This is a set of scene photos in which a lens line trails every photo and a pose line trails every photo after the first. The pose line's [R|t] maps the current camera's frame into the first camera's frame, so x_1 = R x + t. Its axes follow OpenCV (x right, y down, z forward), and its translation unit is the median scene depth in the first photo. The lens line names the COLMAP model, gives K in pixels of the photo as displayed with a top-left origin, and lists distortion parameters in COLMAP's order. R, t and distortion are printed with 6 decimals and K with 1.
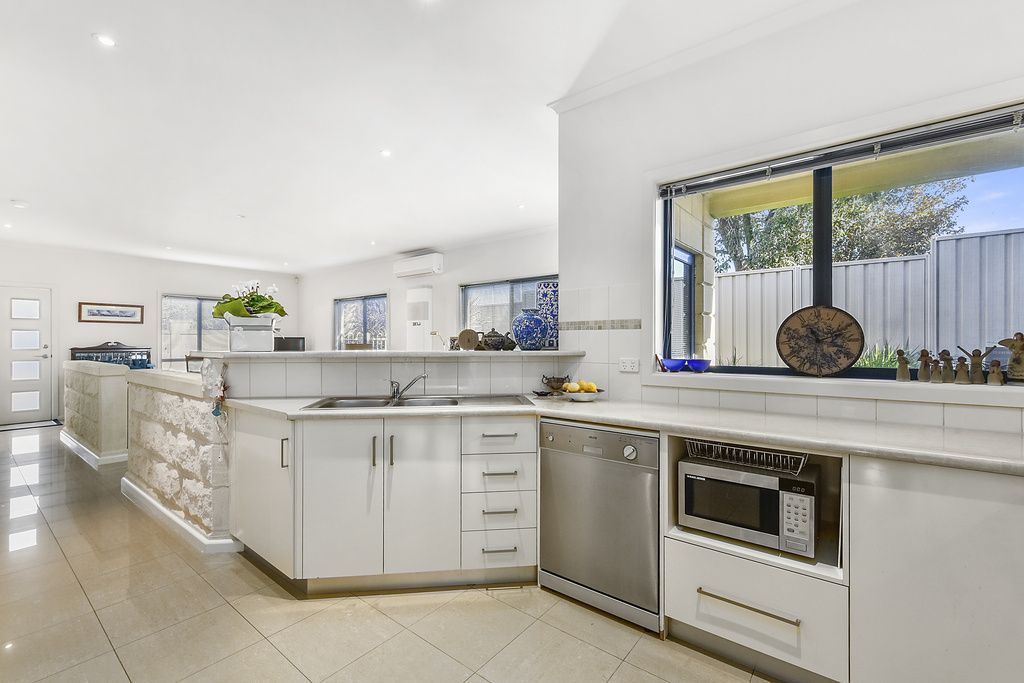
lens RADIAL K [[440.3, 0, 511.4], [0, 440.3, 347.1], [0, 0, 1]] dist [-0.001403, -0.000126]
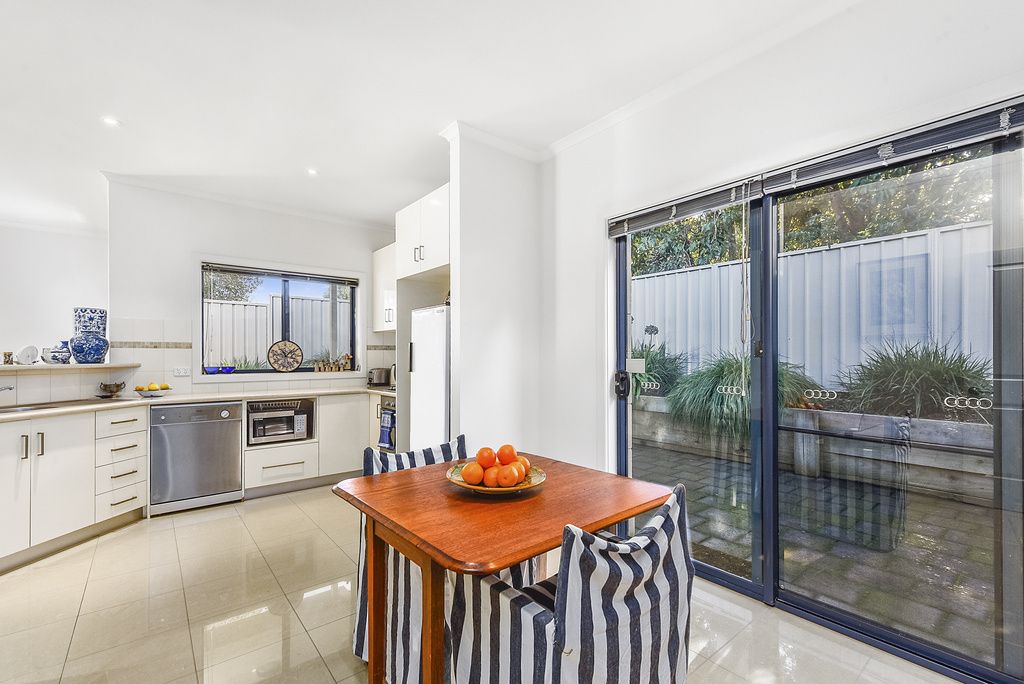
lens RADIAL K [[440.3, 0, 511.4], [0, 440.3, 347.6], [0, 0, 1]] dist [-0.001403, -0.000126]
pose [[0.211180, 0.018132, 0.977279, -1.191446], [0.008982, 0.999750, -0.020489, -0.001709], [-0.977406, 0.013104, 0.210964, -0.563663]]
